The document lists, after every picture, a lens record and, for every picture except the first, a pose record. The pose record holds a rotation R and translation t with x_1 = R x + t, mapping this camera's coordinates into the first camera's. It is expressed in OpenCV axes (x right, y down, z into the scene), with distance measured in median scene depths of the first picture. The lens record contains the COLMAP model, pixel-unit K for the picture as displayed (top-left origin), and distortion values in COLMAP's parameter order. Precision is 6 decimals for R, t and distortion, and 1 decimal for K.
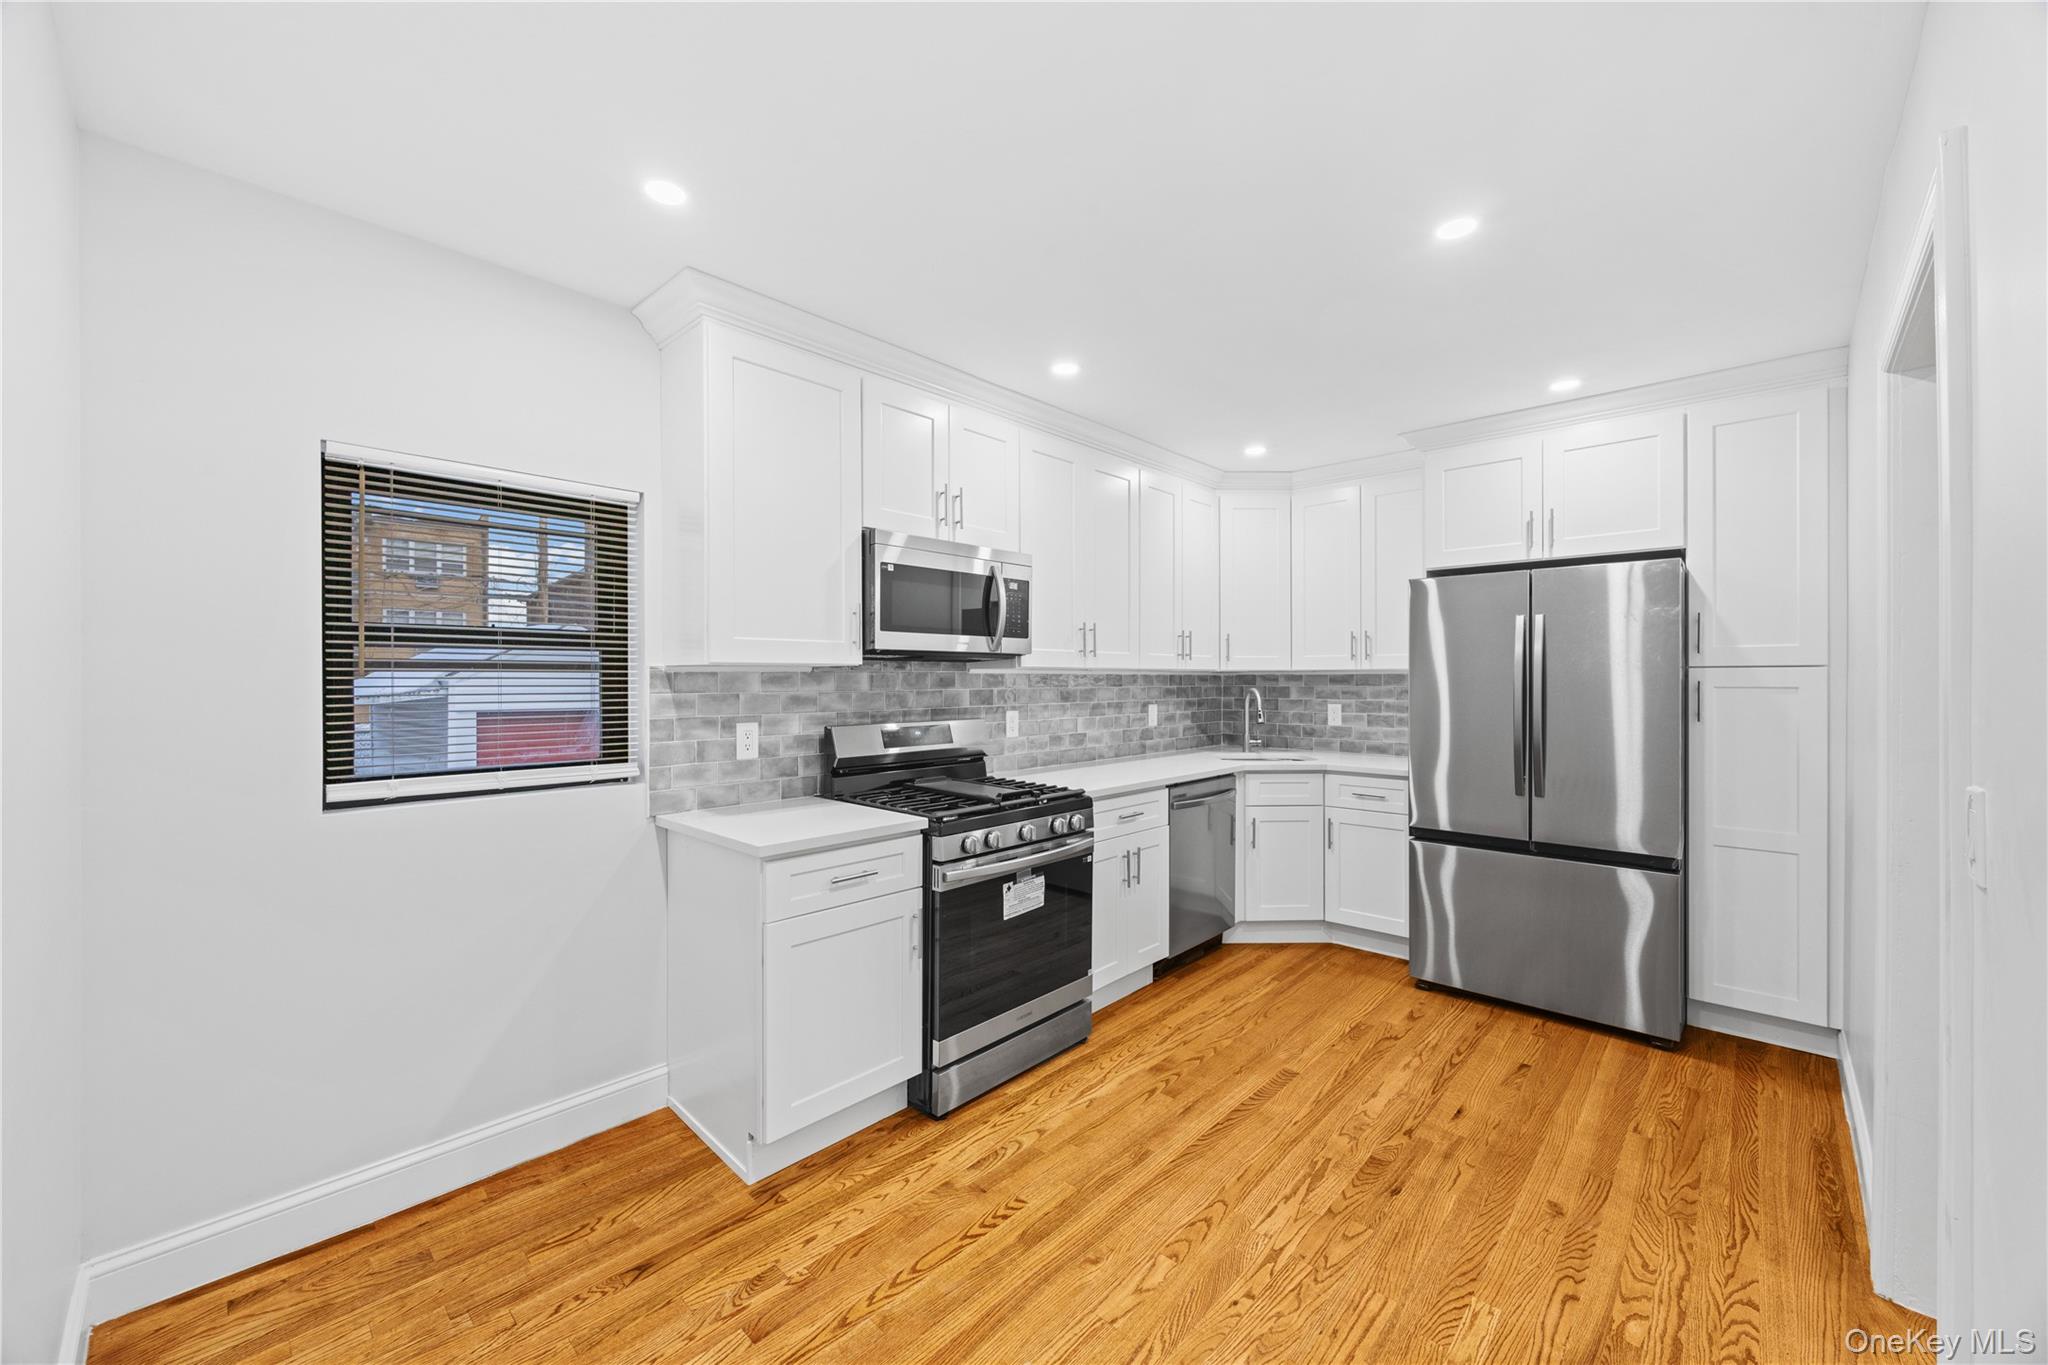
lens RADIAL K [[781.7, 0, 1024.0], [0, 781.7, 682.5], [0, 0, 1]] dist [0.000266, 0.000086]
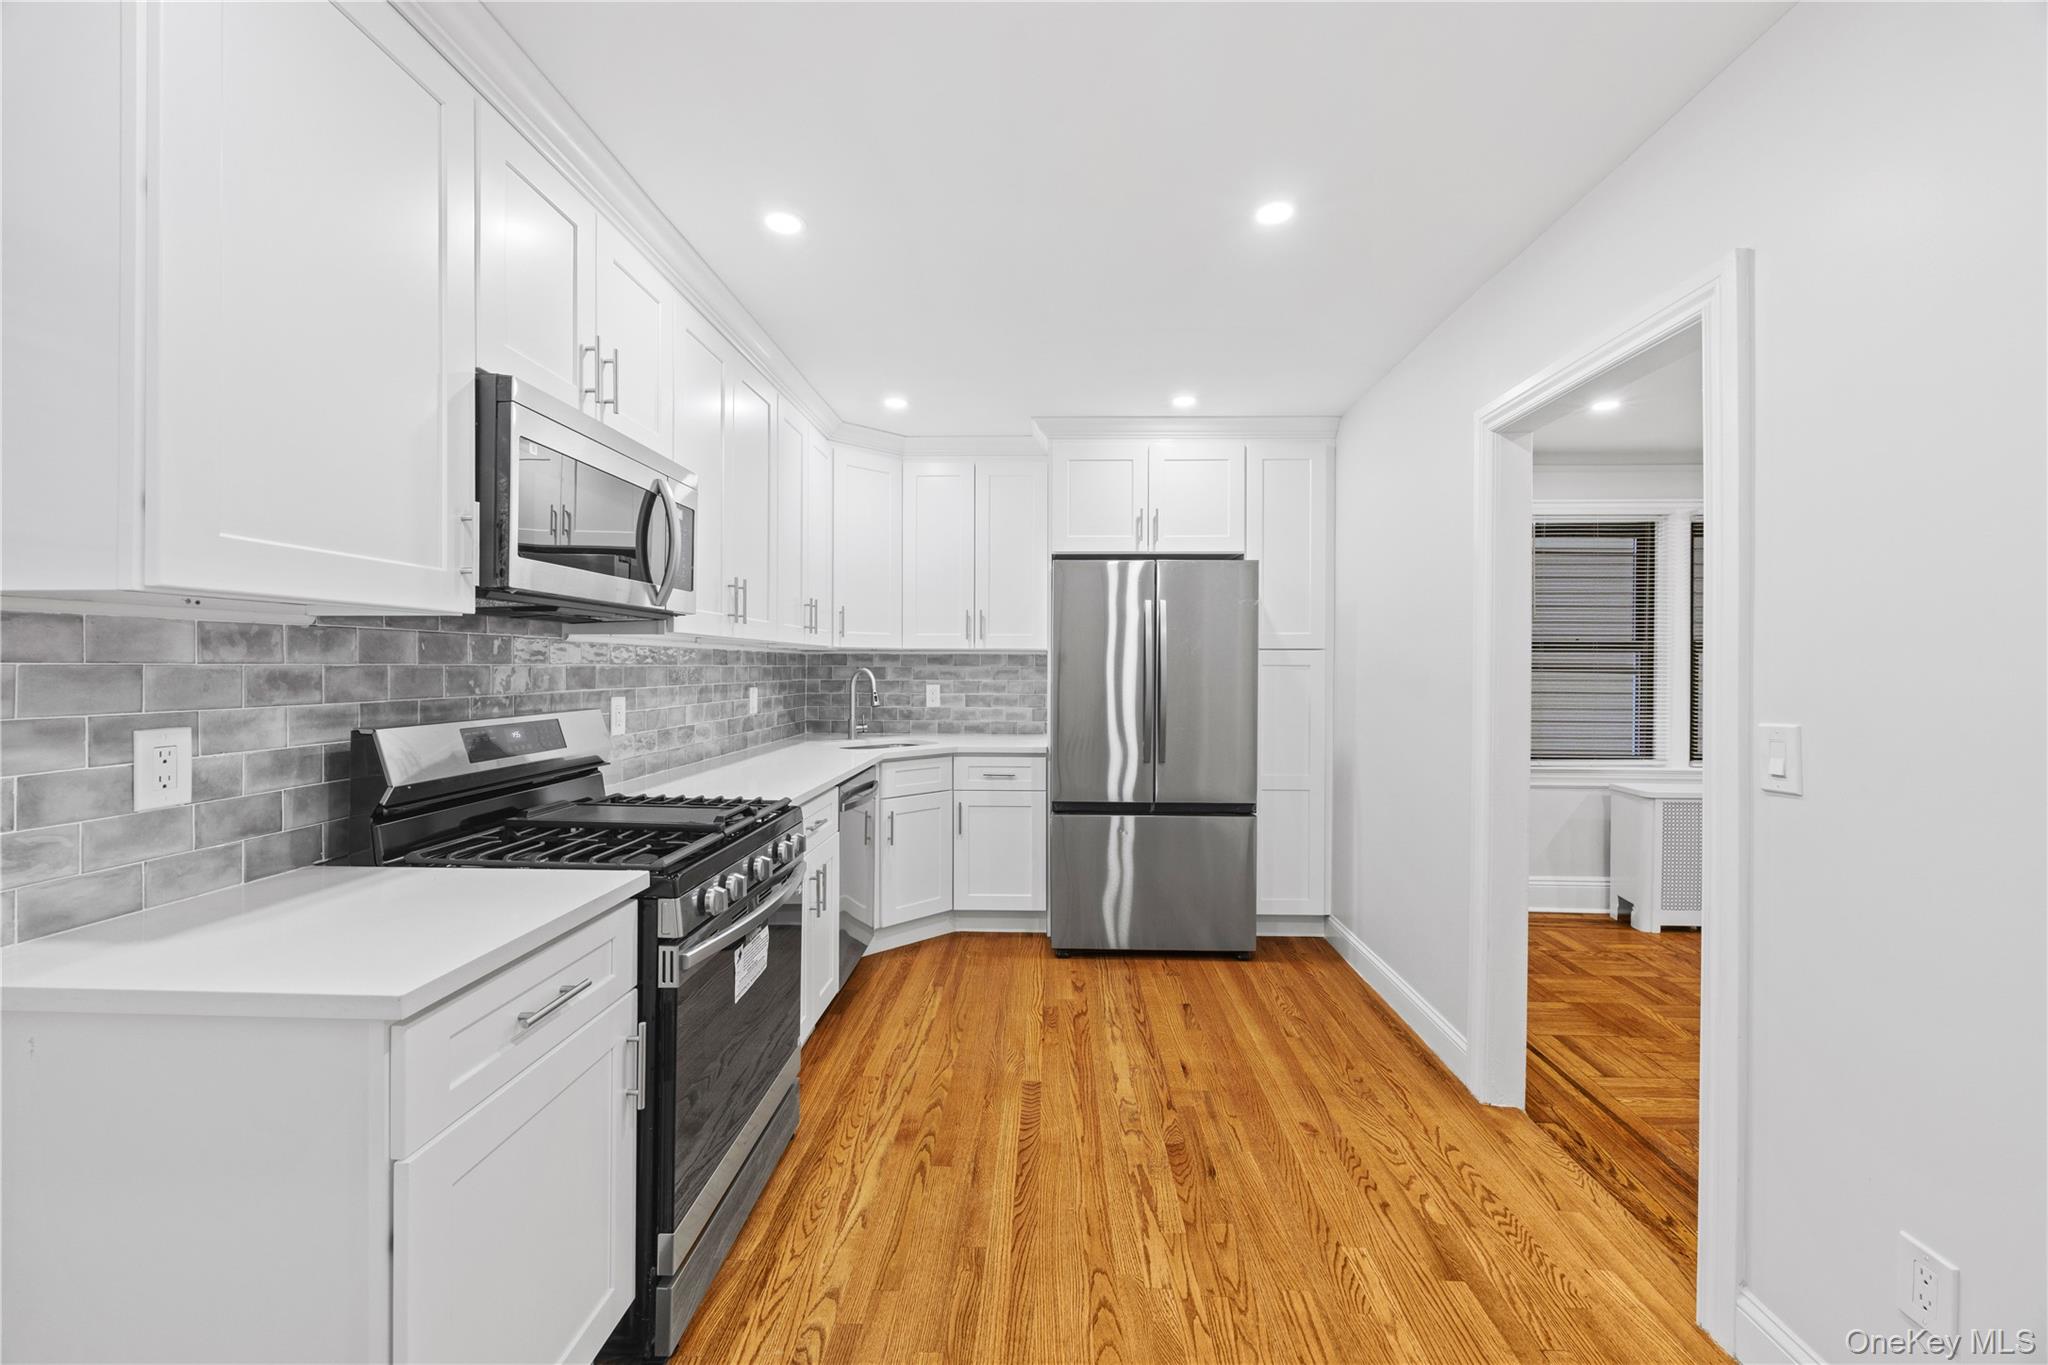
lens RADIAL K [[789.2, 0, 1022.7], [0, 789.2, 669.1], [0, 0, 1]] dist [0.000298, 0.000014]
pose [[0.754563, 0.002232, 0.656224, -0.258671], [-0.001274, 0.999997, -0.001937, 0.015439], [-0.656226, 0.000626, 0.754564, 0.295922]]
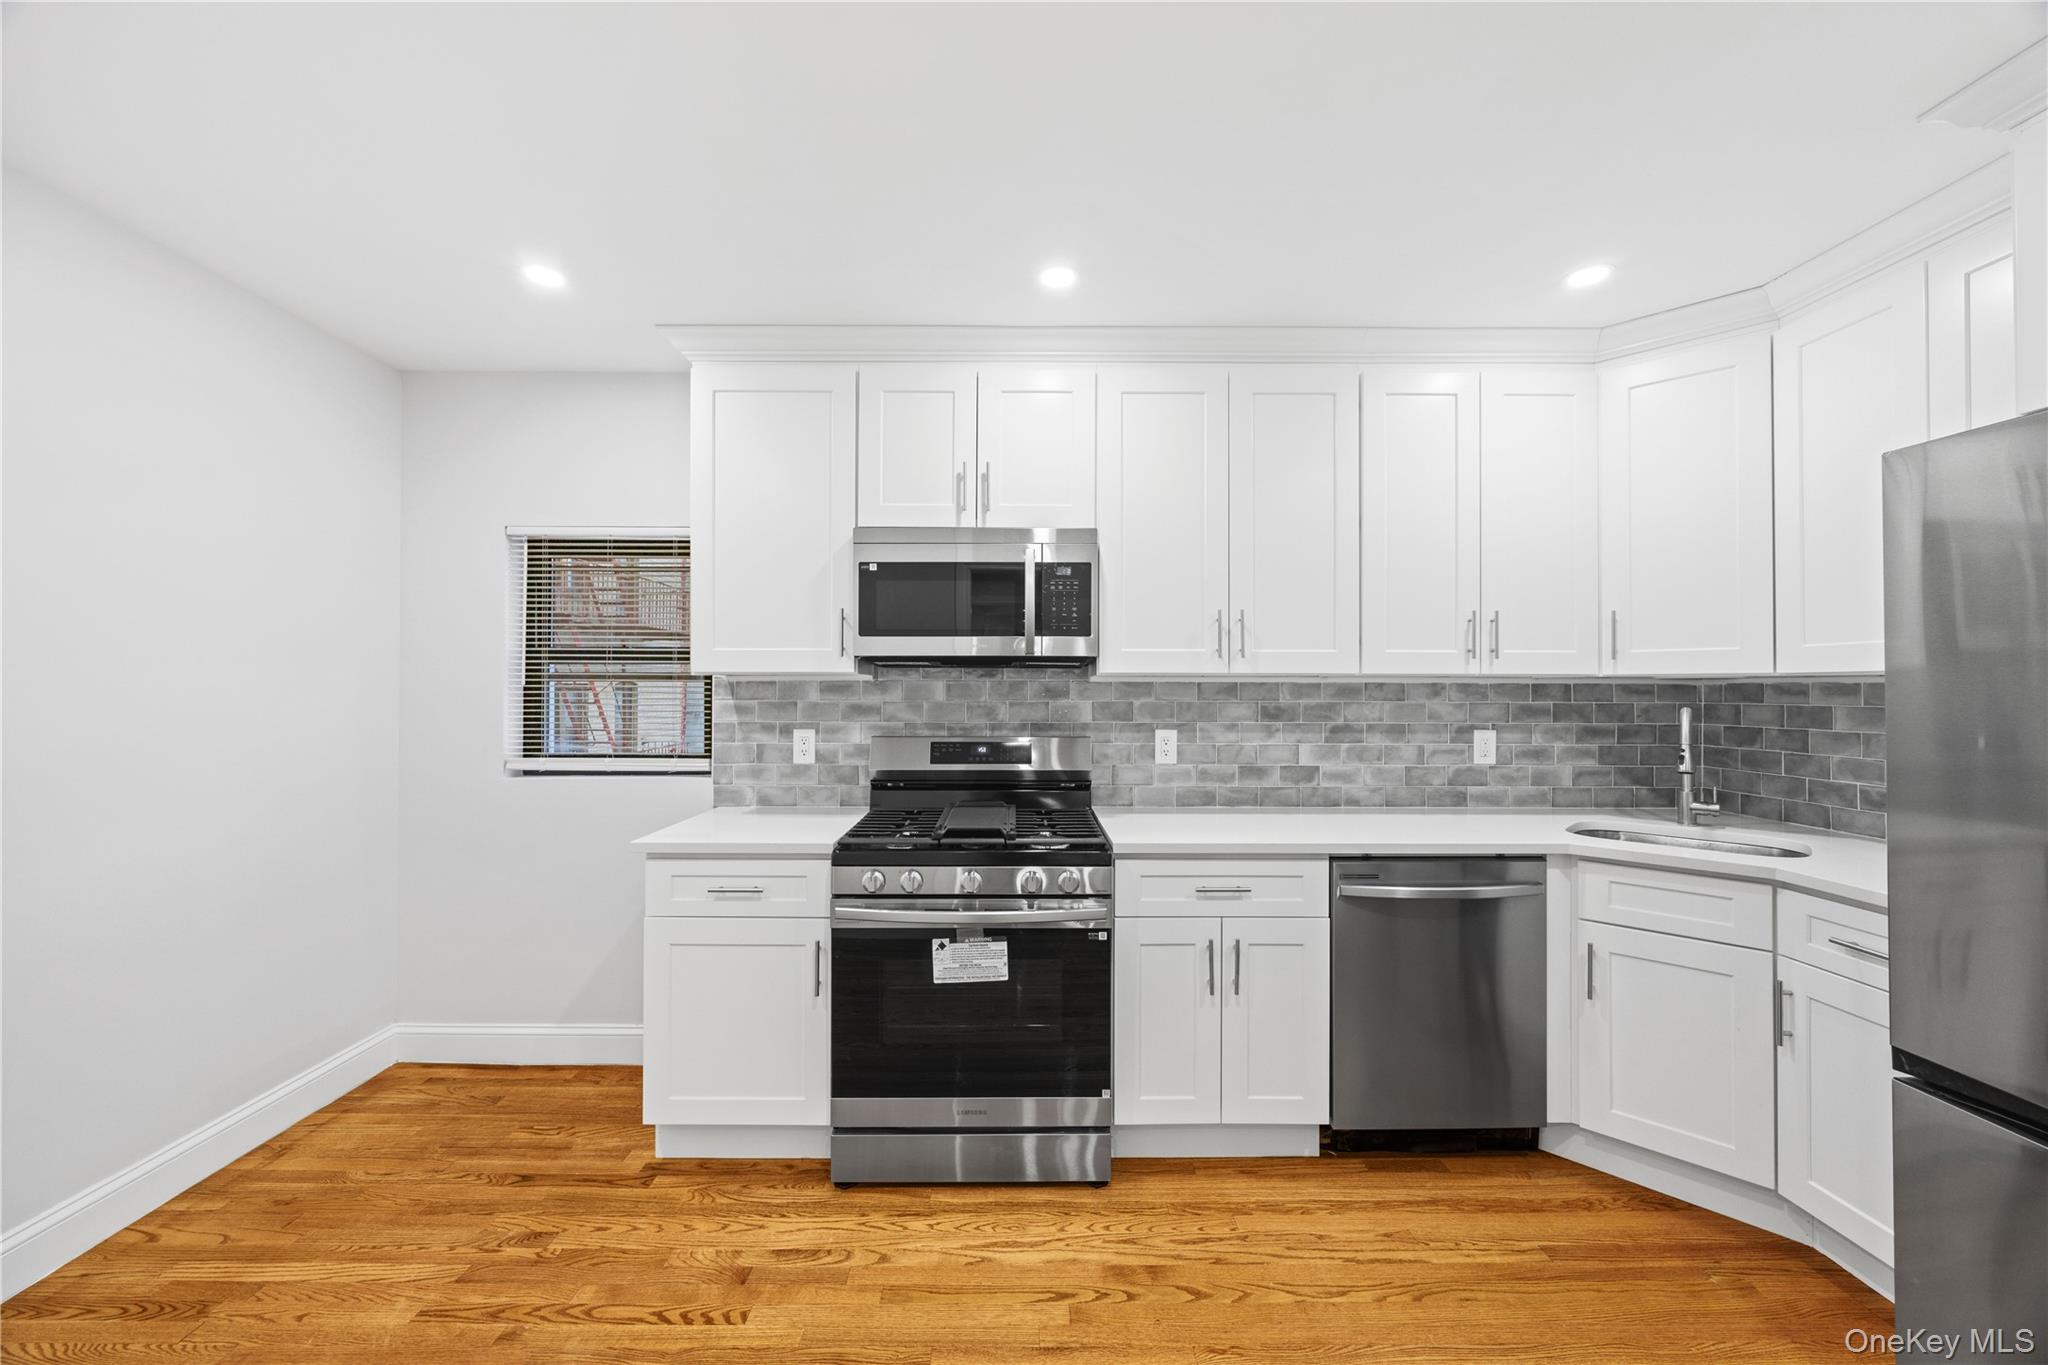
lens RADIAL K [[785.1, 0, 1025.7], [0, 785.1, 685.3], [0, 0, 1]] dist [-0.000103, -0.000093]
pose [[0.689728, -0.000656, -0.724068, 0.575871], [-0.006966, 0.999947, -0.007541, -0.001581], [0.724035, 0.010245, 0.689687, 0.454002]]
